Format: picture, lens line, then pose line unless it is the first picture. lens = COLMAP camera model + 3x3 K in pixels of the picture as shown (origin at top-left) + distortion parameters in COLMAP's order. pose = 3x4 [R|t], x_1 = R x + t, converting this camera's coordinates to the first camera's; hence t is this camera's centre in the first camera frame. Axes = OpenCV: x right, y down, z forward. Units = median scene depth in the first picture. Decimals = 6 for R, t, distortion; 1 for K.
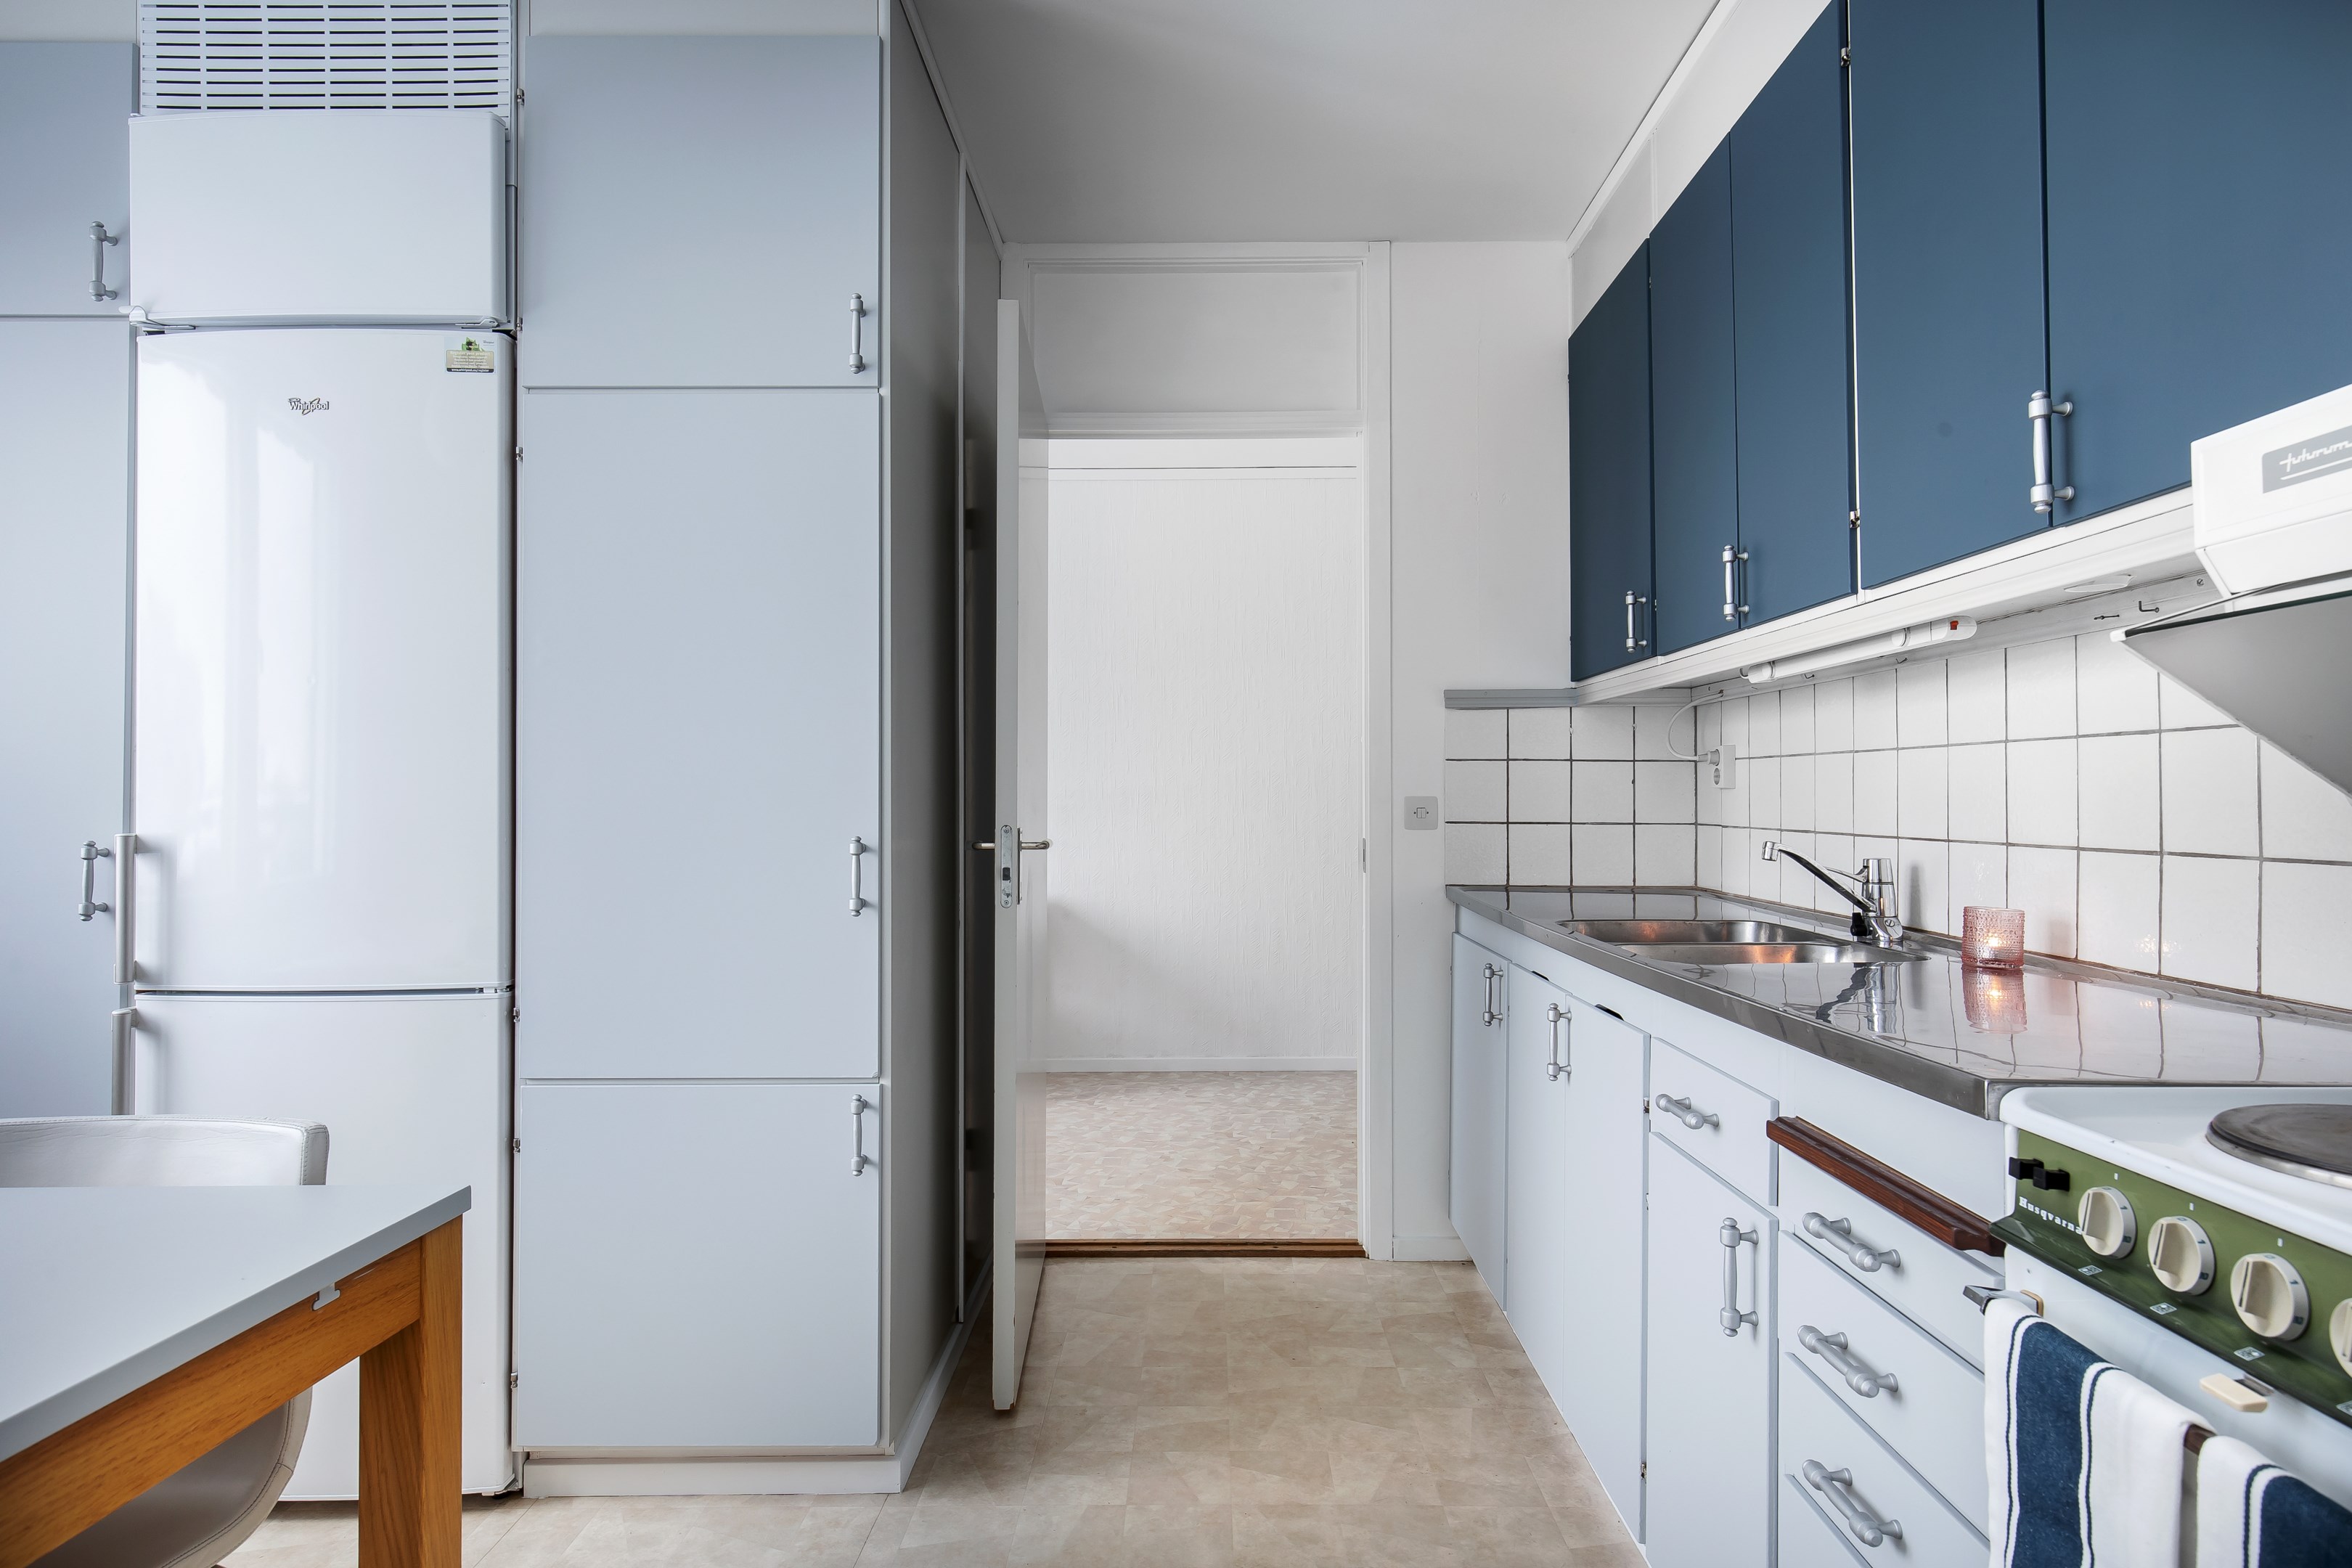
lens RADIAL K [[1313.3, 0, 1187.9], [0, 1313.3, 774.2], [0, 0, 1]] dist [0.021016, -0.000257]
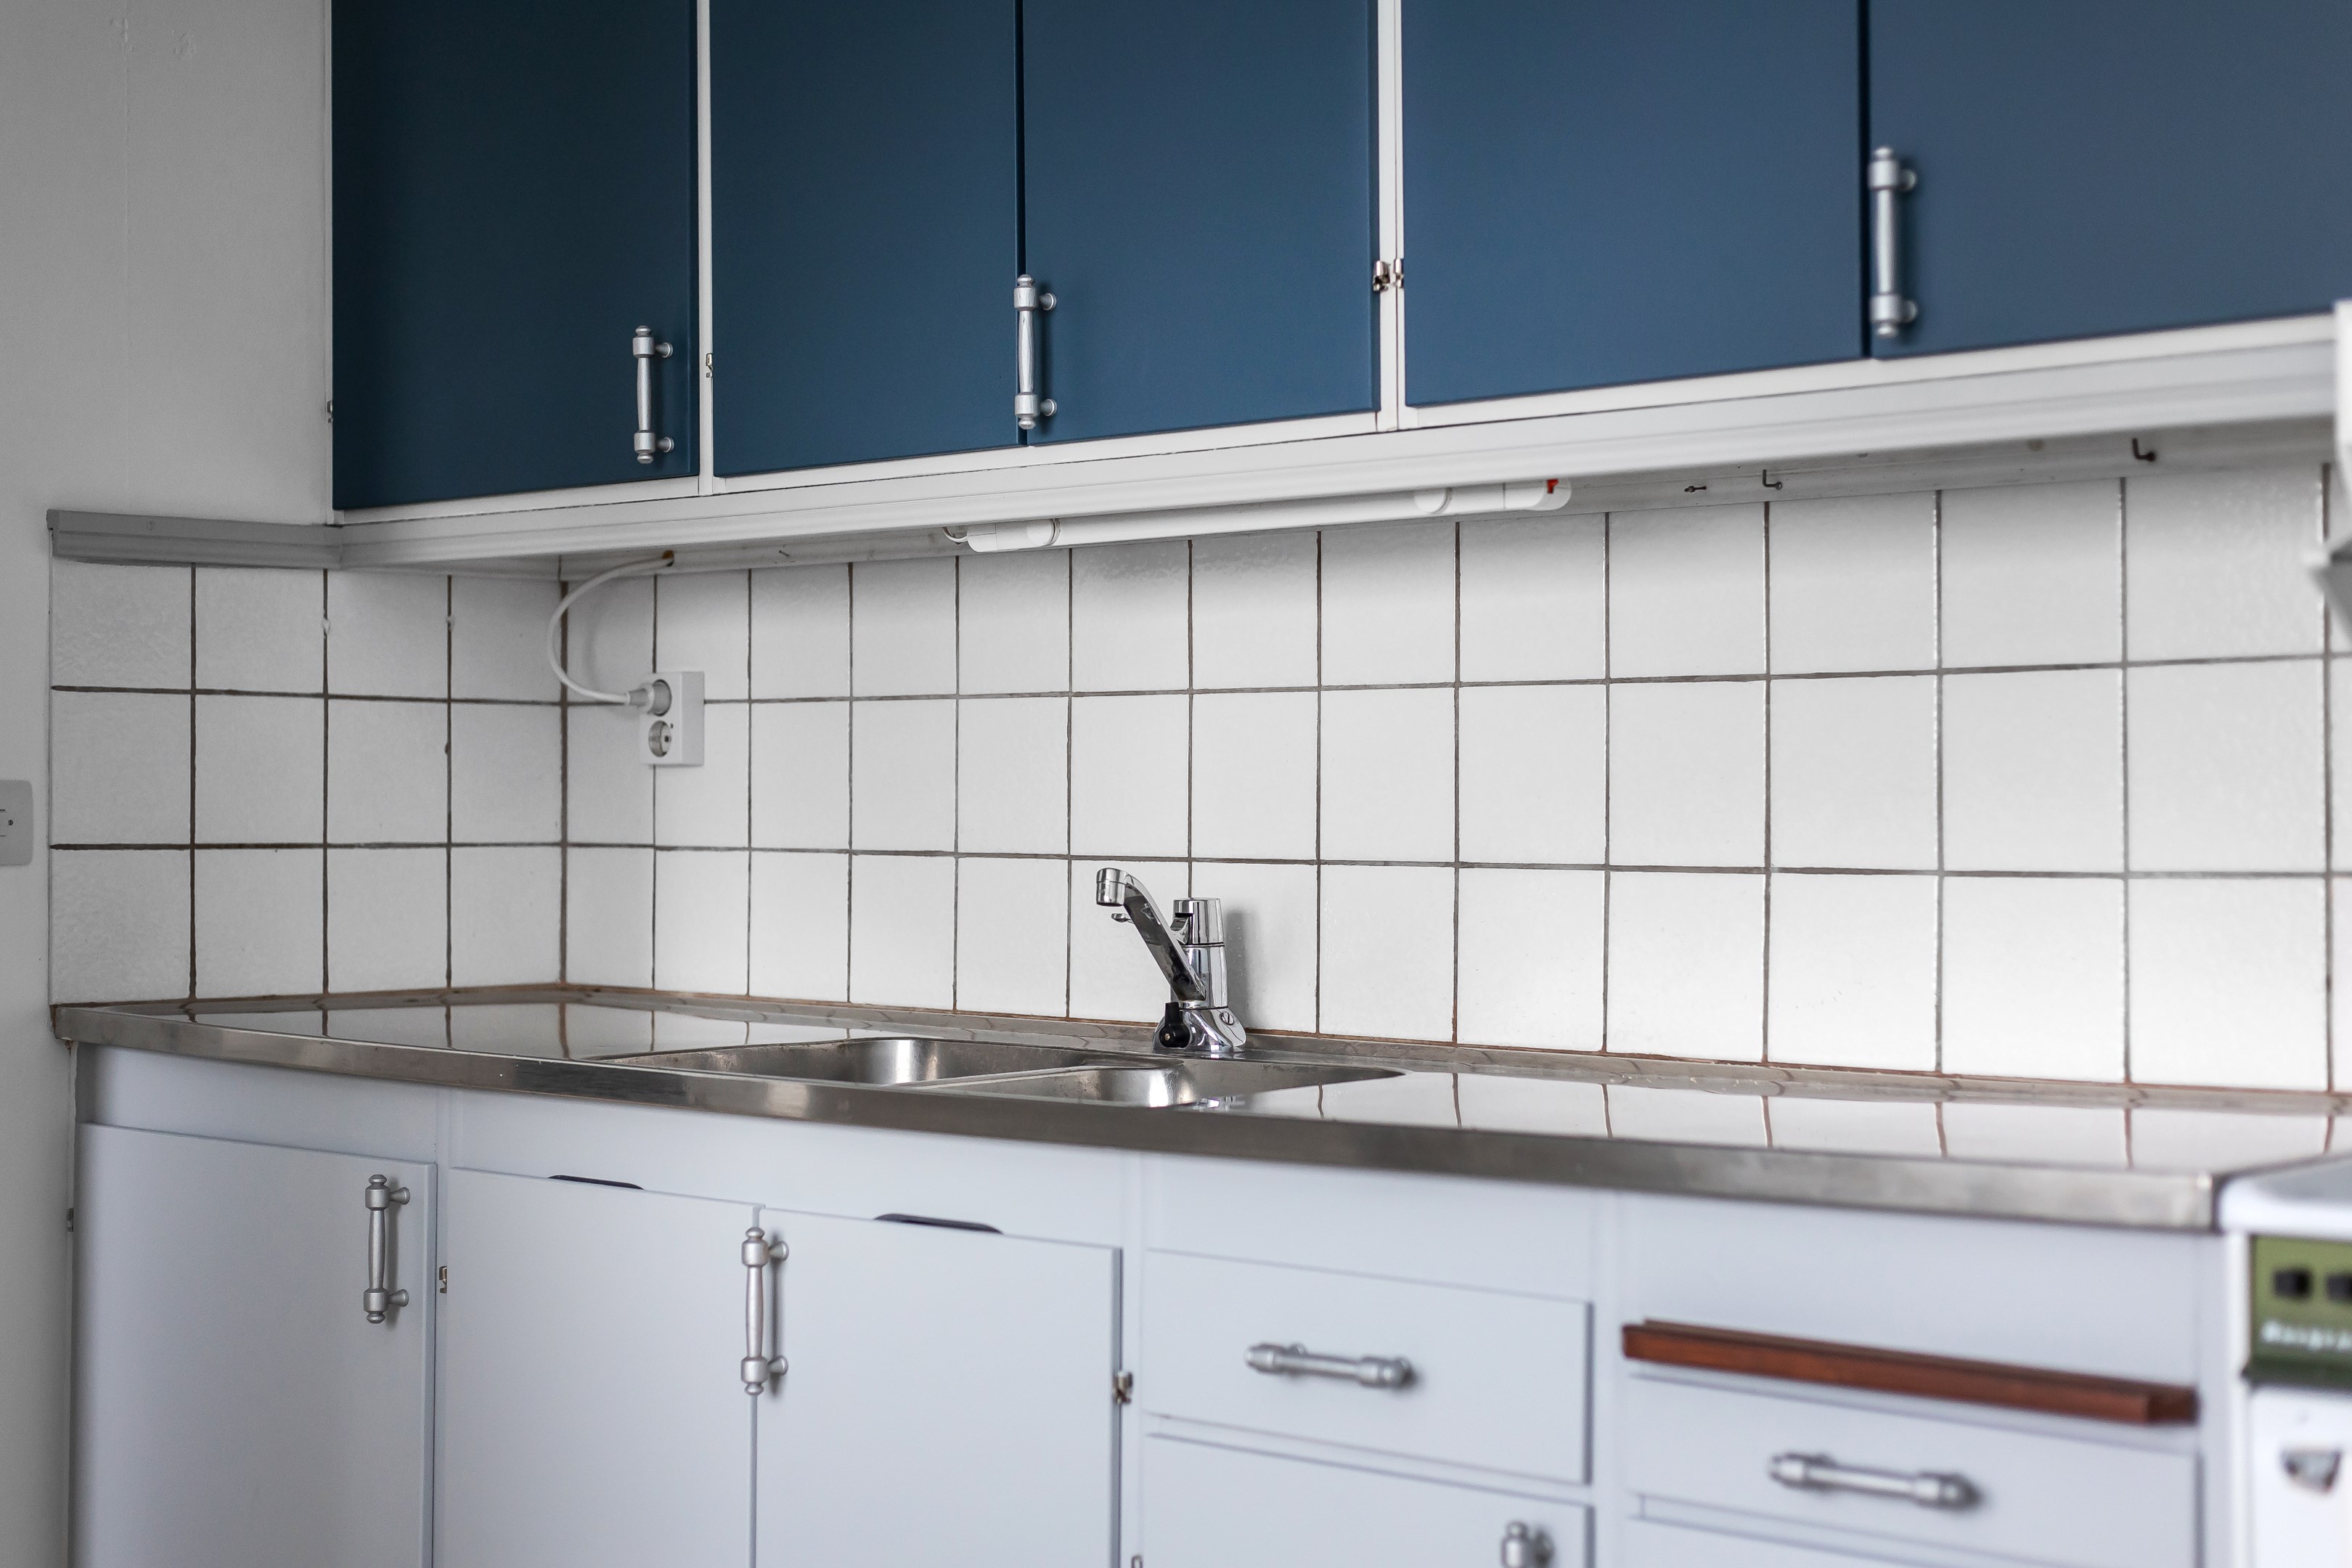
lens RADIAL K [[3476.3, 0, 1164.4], [0, 3476.3, 781.6], [0, 0, 1]] dist [0.009392, 0.000000]
pose [[0.671536, 0.003136, 0.740966, -0.436263], [-0.013543, 0.999876, 0.008042, 0.005009], [-0.740848, -0.015435, 0.671495, 0.063783]]
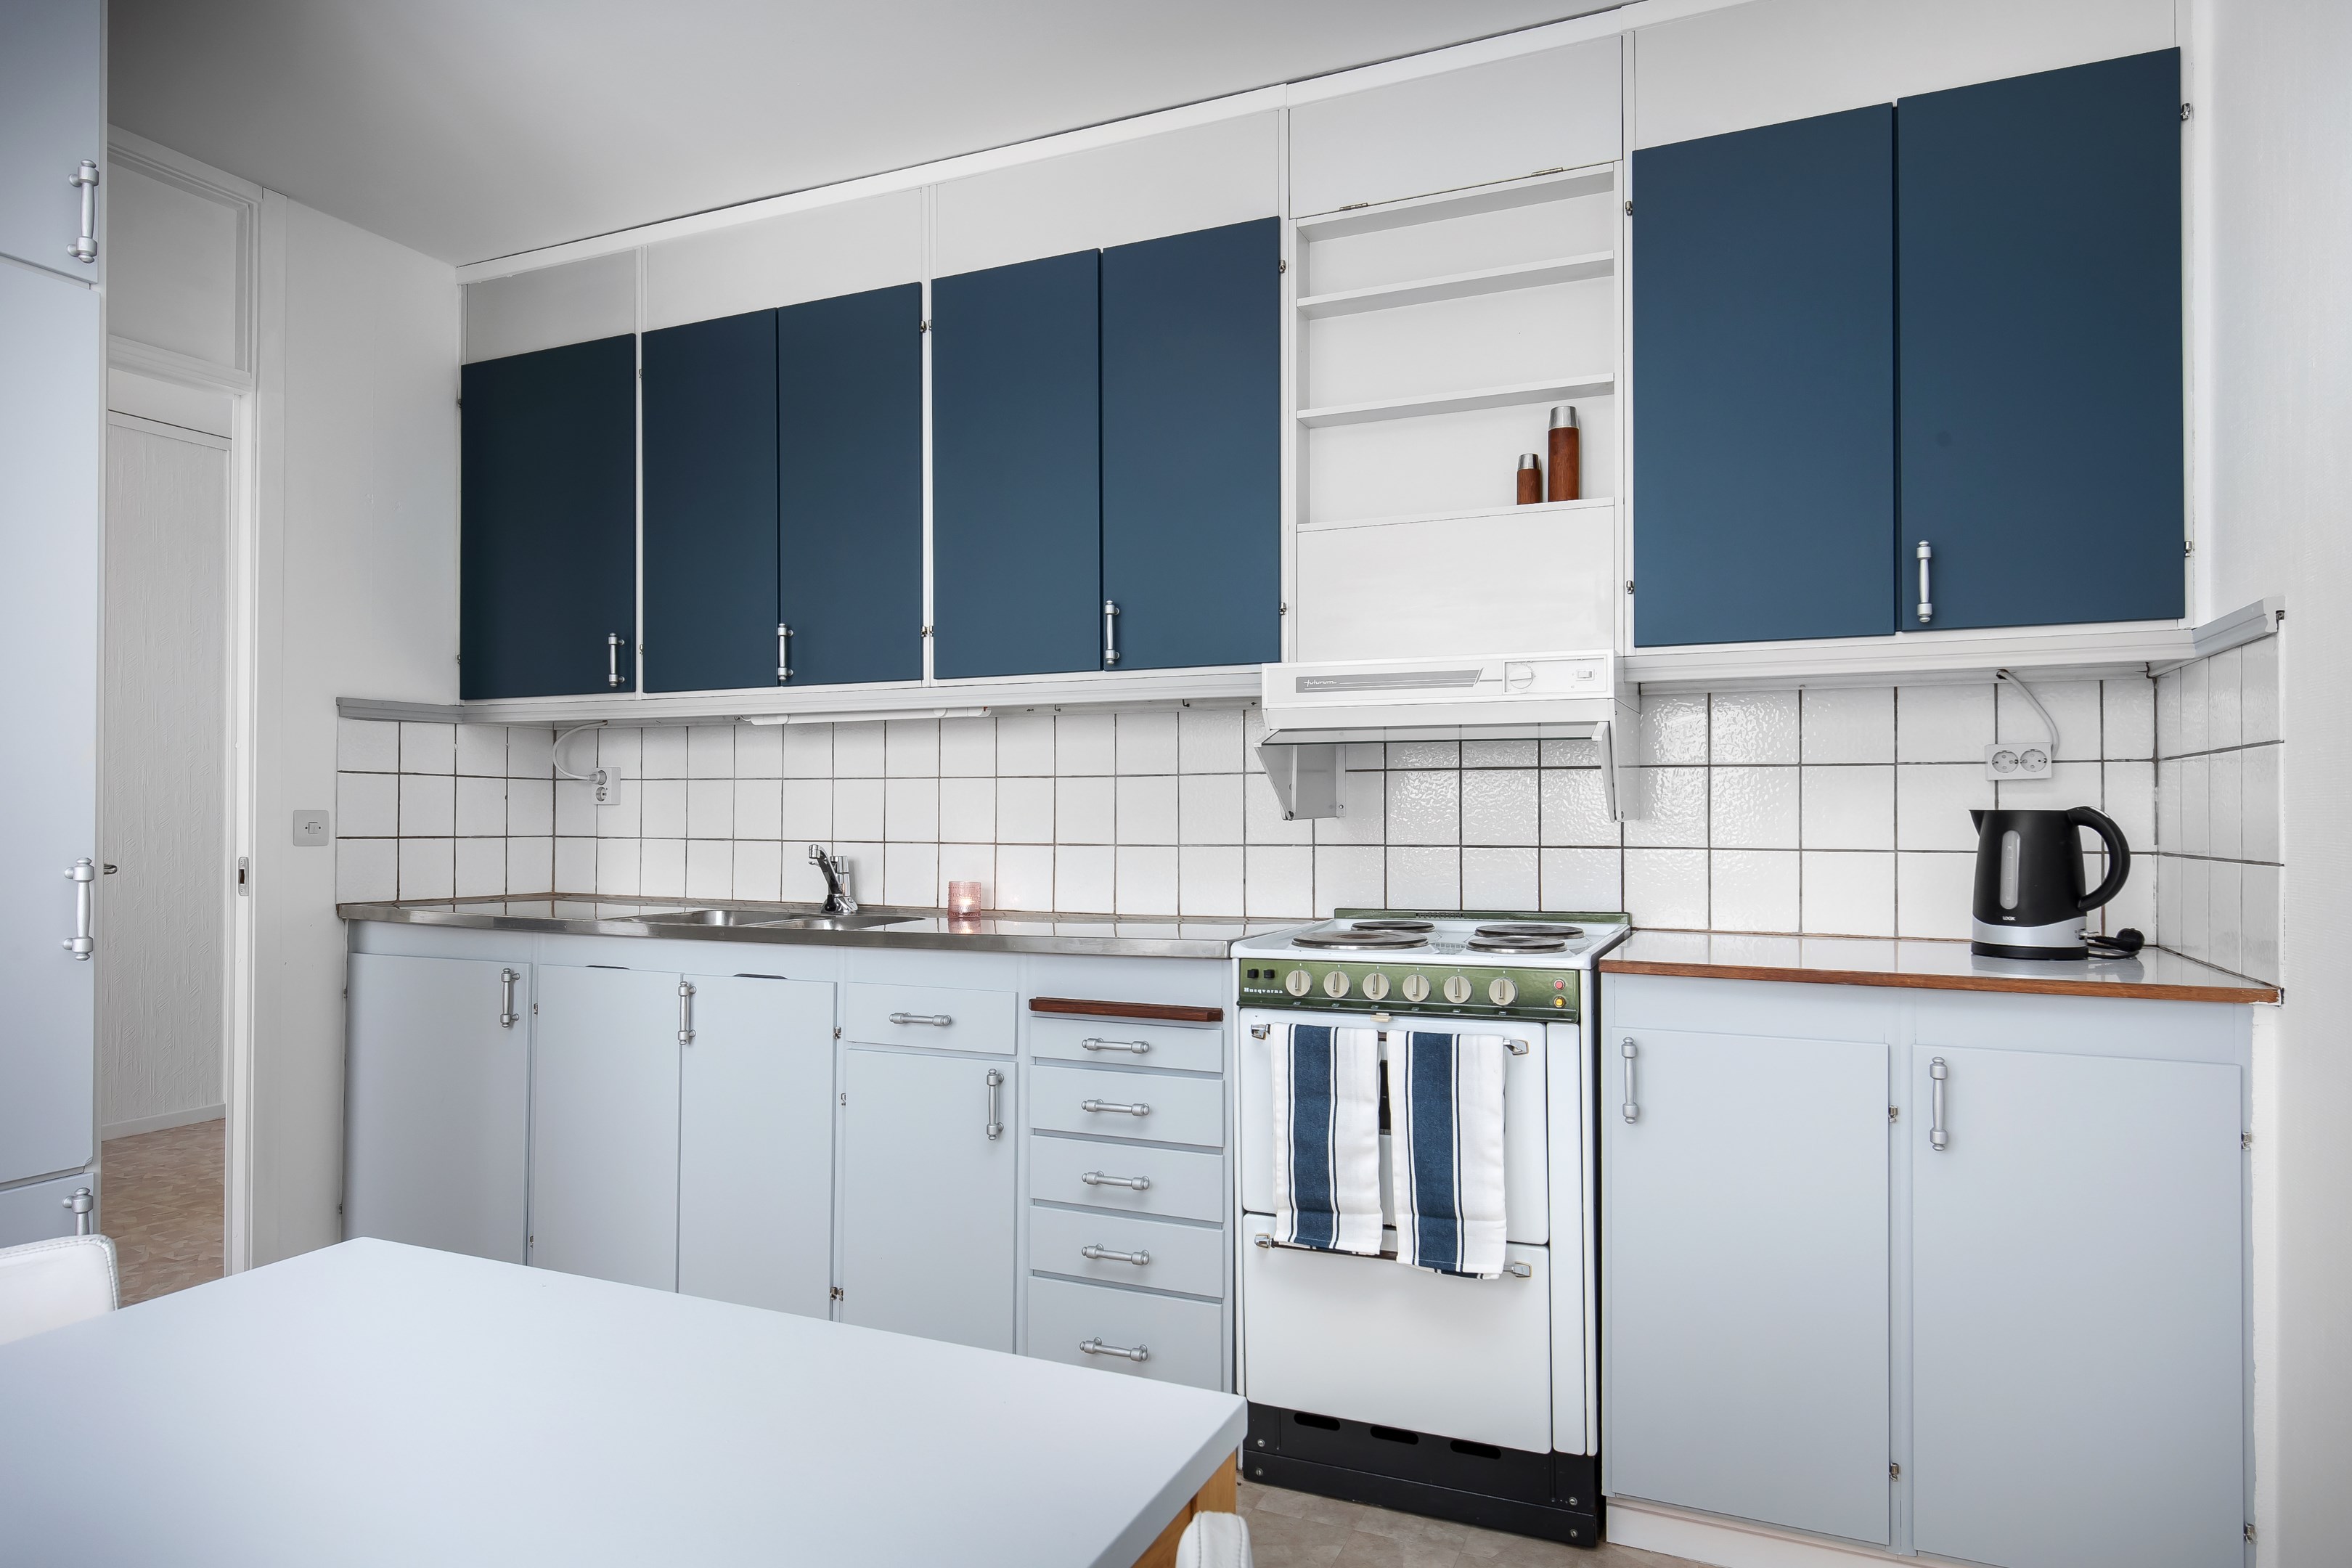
lens RADIAL K [[1403.5, 0, 1179.5], [0, 1403.5, 795.6], [0, 0, 1]] dist [0.001087, -0.001715]
pose [[0.397500, 0.014161, 0.917493, -0.604317], [-0.019372, 0.999788, -0.007038, 0.002145], [-0.917398, -0.014976, 0.397690, 0.053819]]
